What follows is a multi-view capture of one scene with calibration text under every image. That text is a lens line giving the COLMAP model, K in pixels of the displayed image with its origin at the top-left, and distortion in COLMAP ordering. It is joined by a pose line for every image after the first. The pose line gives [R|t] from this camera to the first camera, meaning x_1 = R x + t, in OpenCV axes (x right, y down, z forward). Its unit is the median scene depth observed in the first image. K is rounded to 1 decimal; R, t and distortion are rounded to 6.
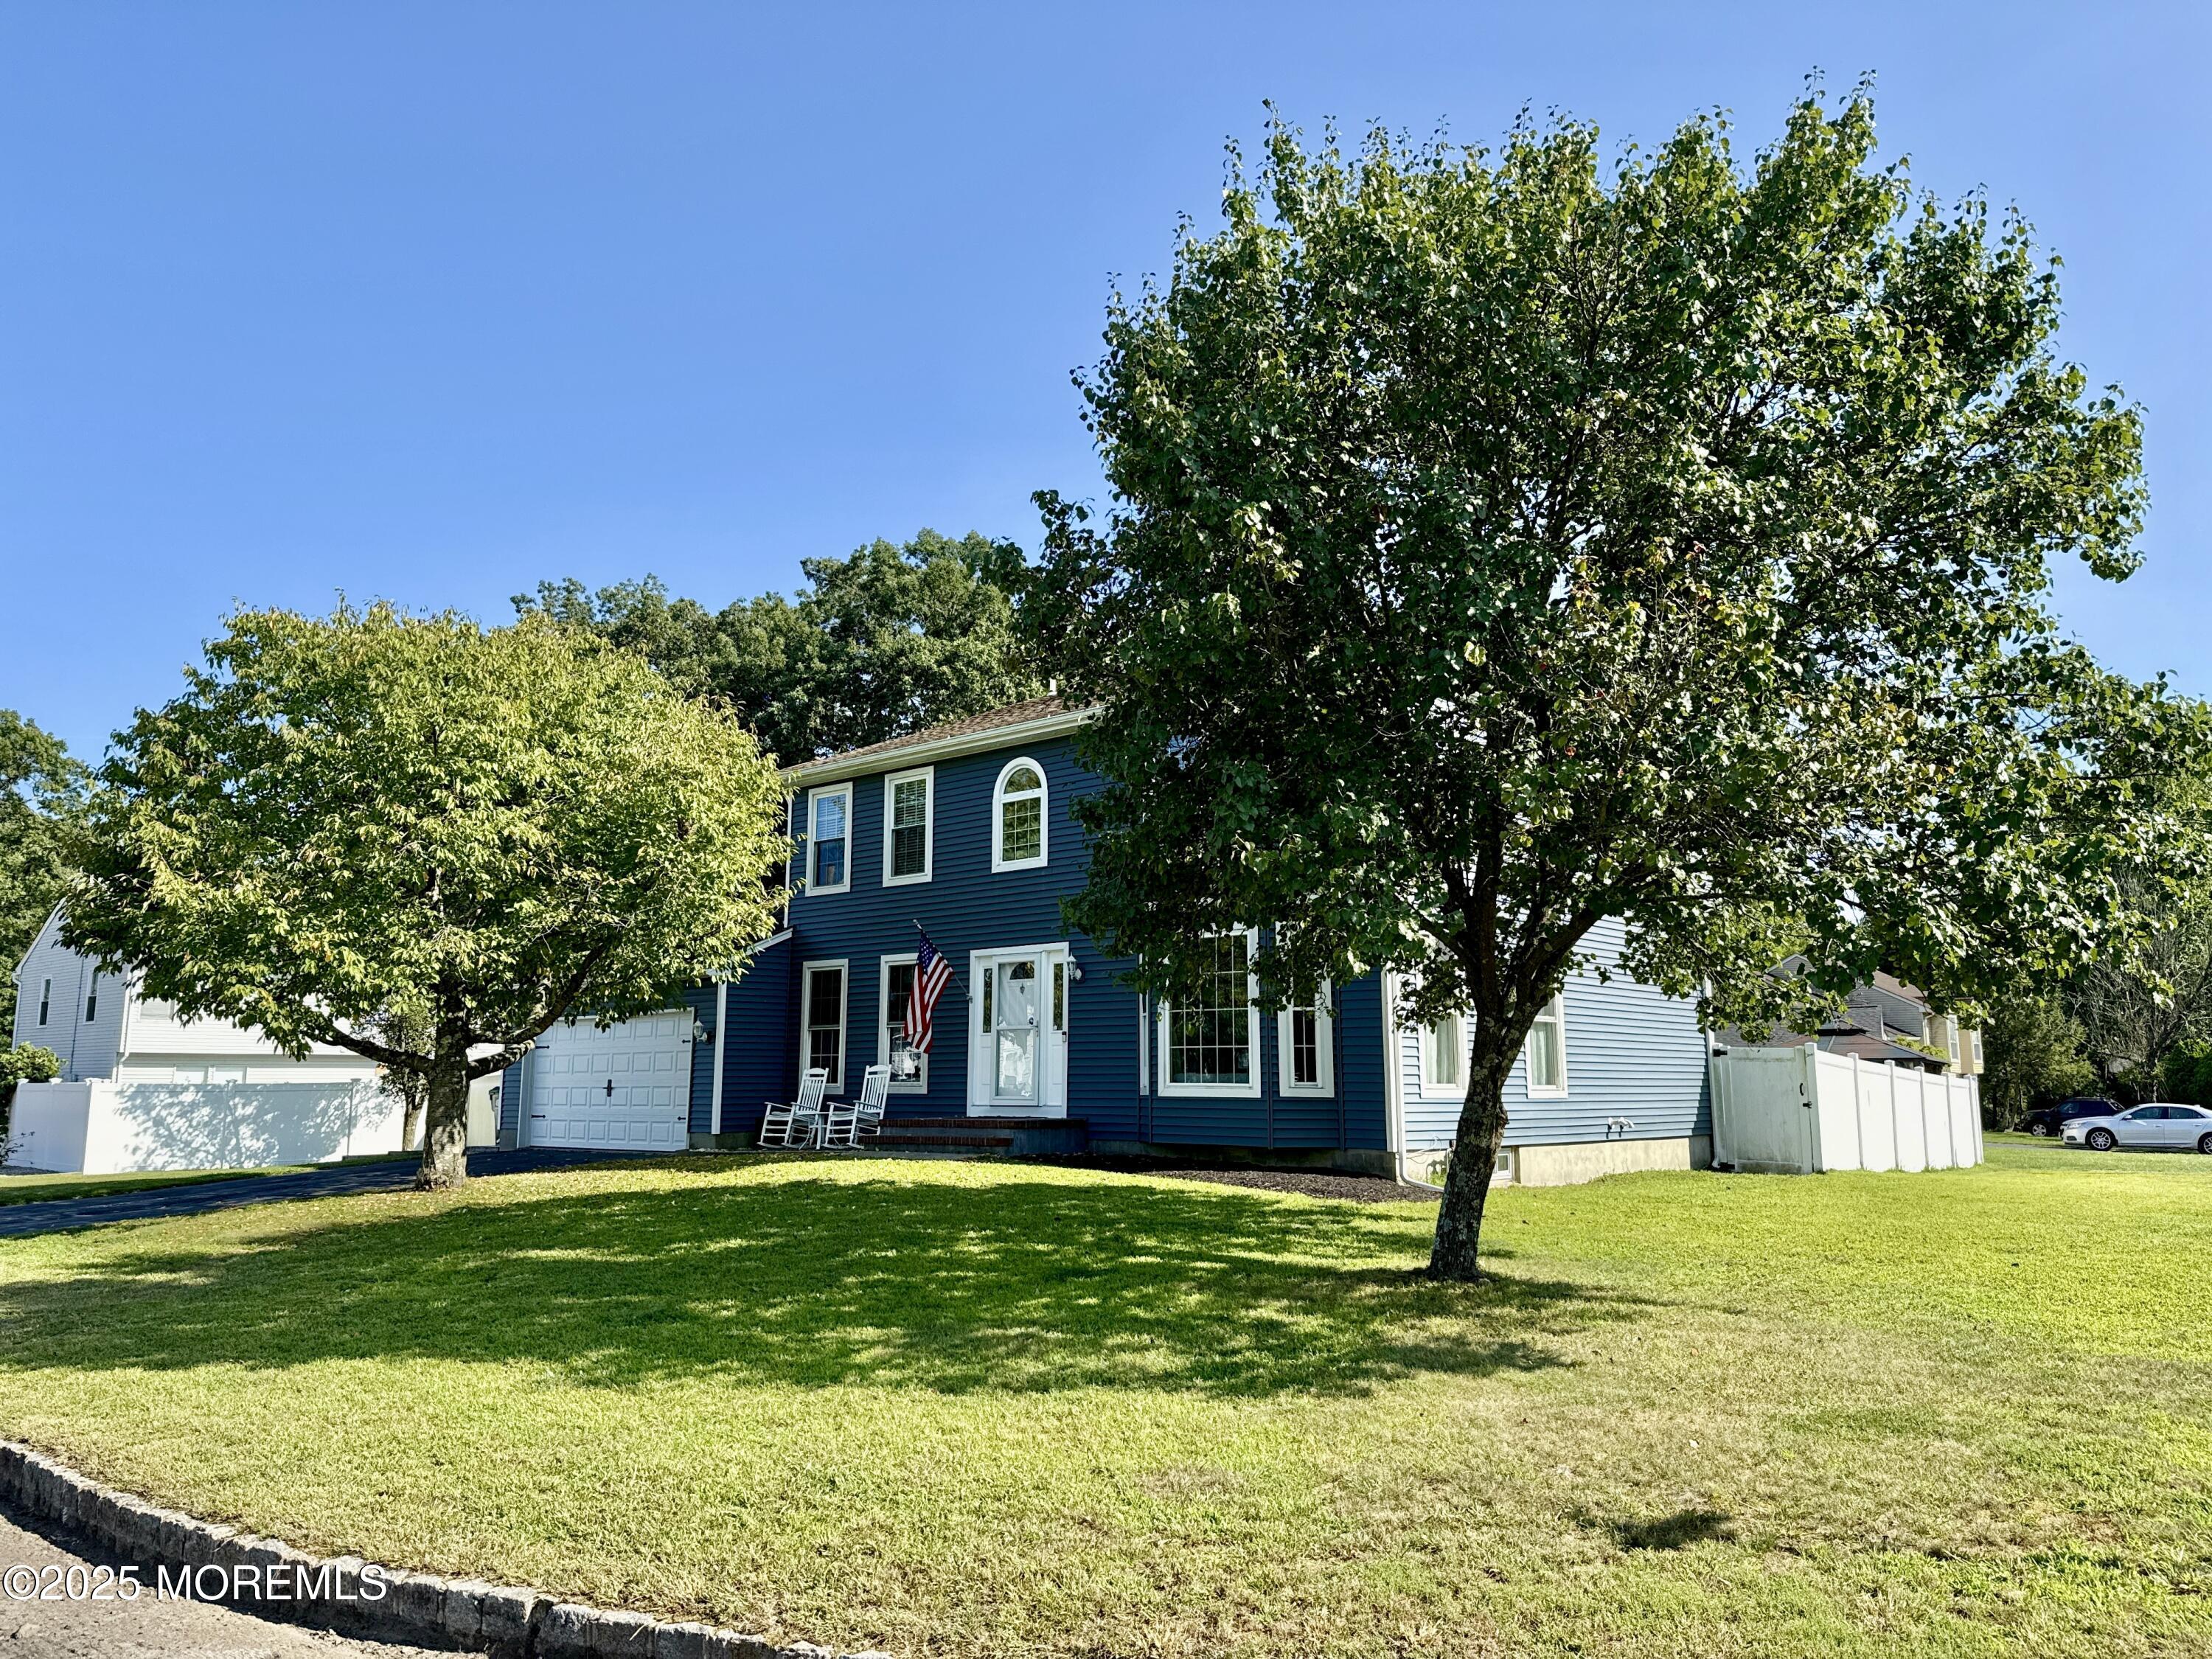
lens RADIAL K [[1552.9, 0, 1110.0], [0, 1552.9, 809.0], [0, 0, 1]] dist [0.060347, -0.059577]
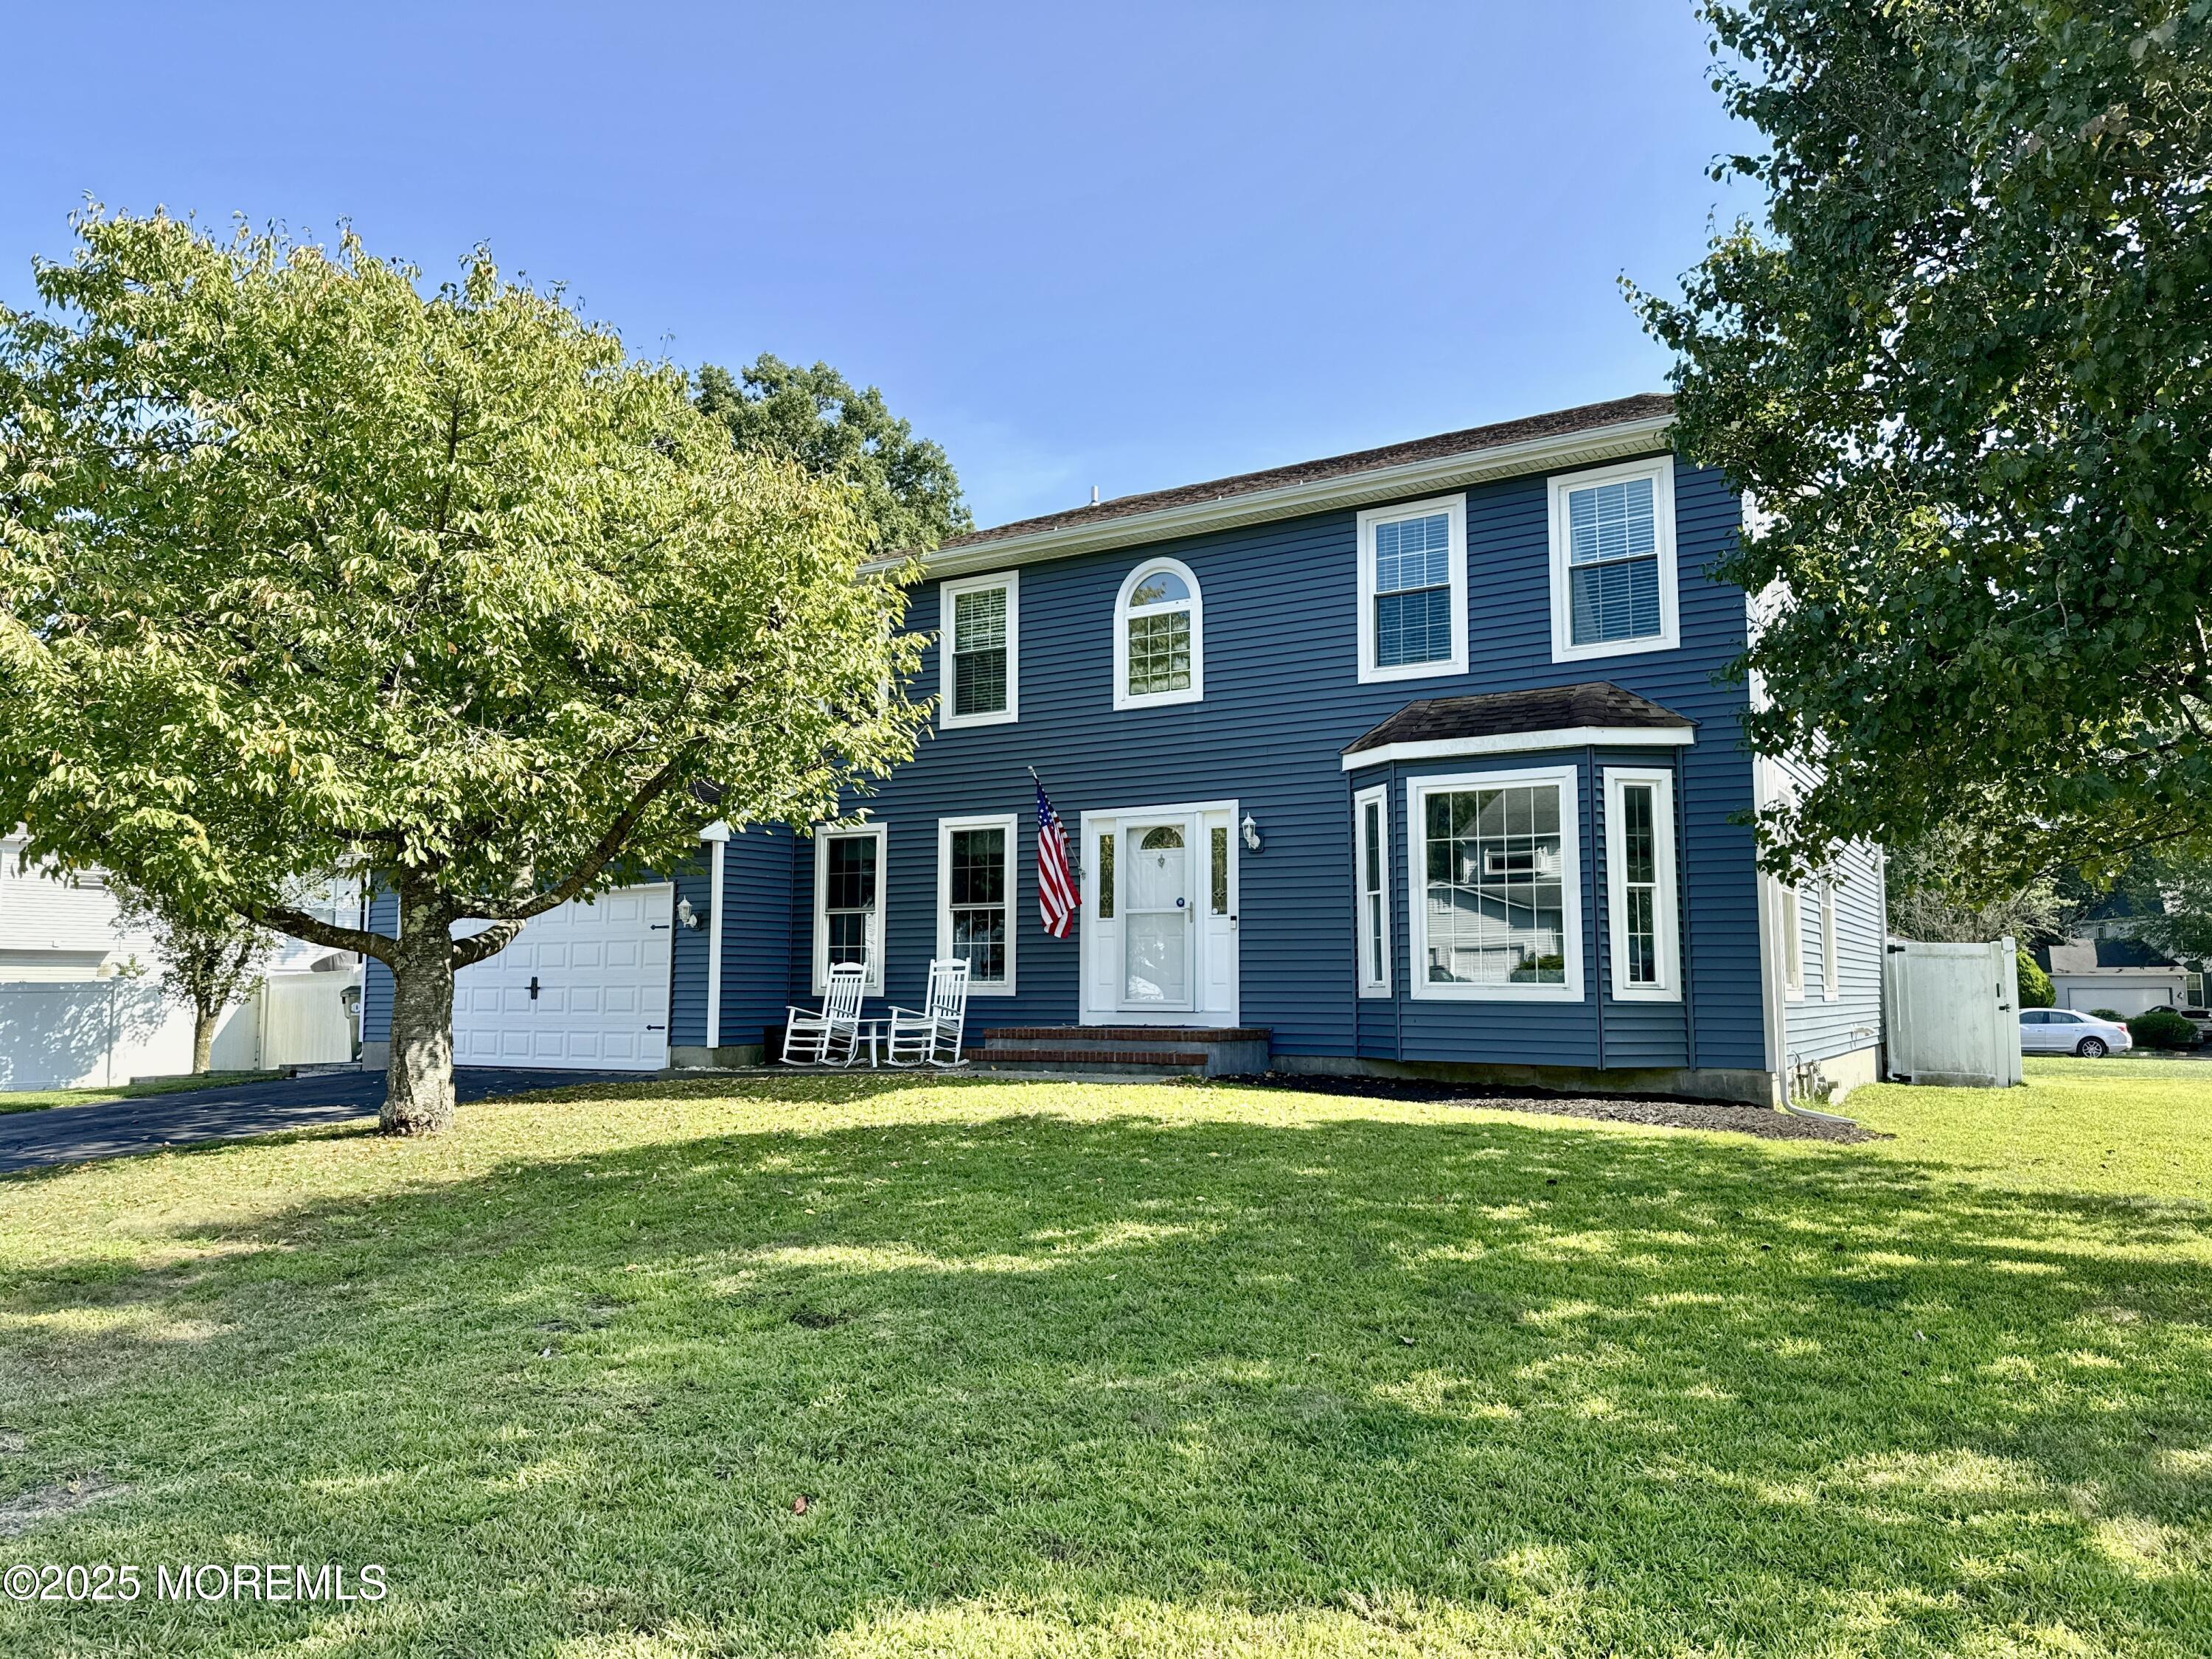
lens RADIAL K [[1552.9, 0, 1092.5], [0, 1552.9, 821.0], [0, 0, 1]] dist [0.060347, -0.059577]
pose [[0.985089, 0.020676, 0.170798, -0.207440], [-0.031685, 0.997574, 0.061980, 0.046794], [-0.169102, -0.066467, 0.983355, 0.239154]]
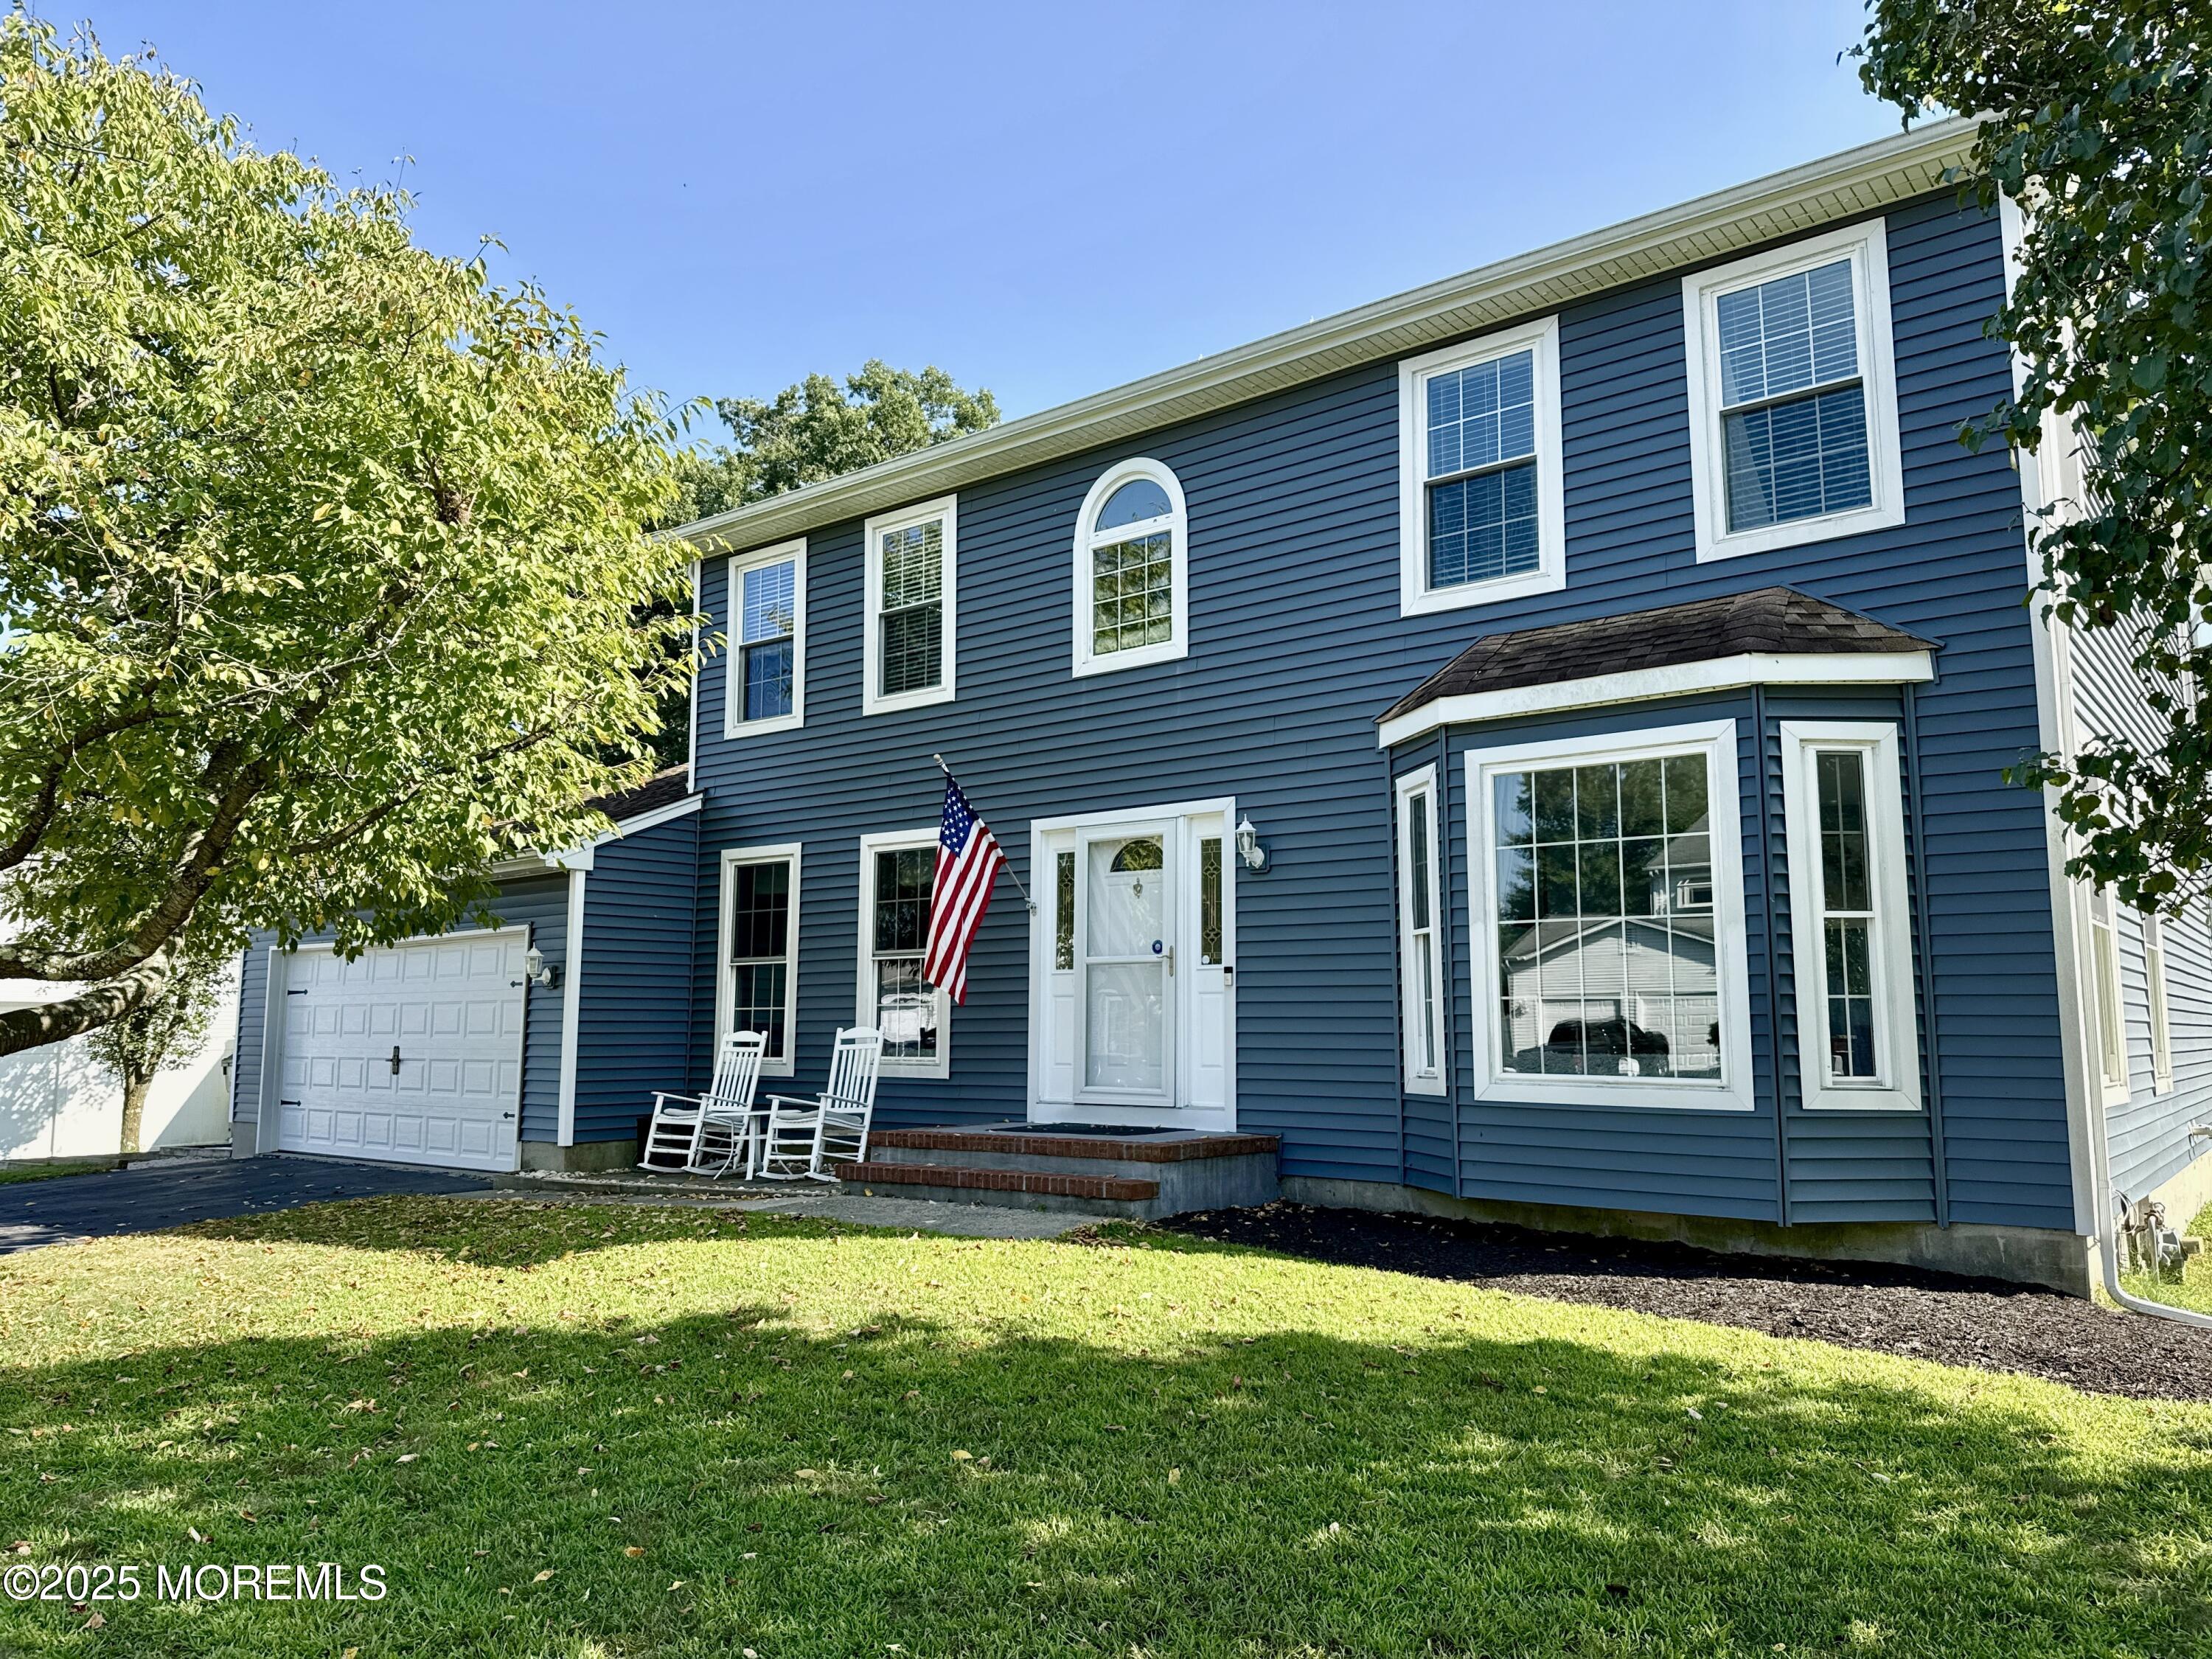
lens RADIAL K [[1552.9, 0, 1119.4], [0, 1552.9, 838.0], [0, 0, 1]] dist [0.060347, -0.059577]
pose [[0.998377, 0.008730, 0.056277, -0.086731], [-0.011434, 0.998786, 0.047913, 0.068588], [-0.055790, -0.048479, 0.997265, 0.438464]]
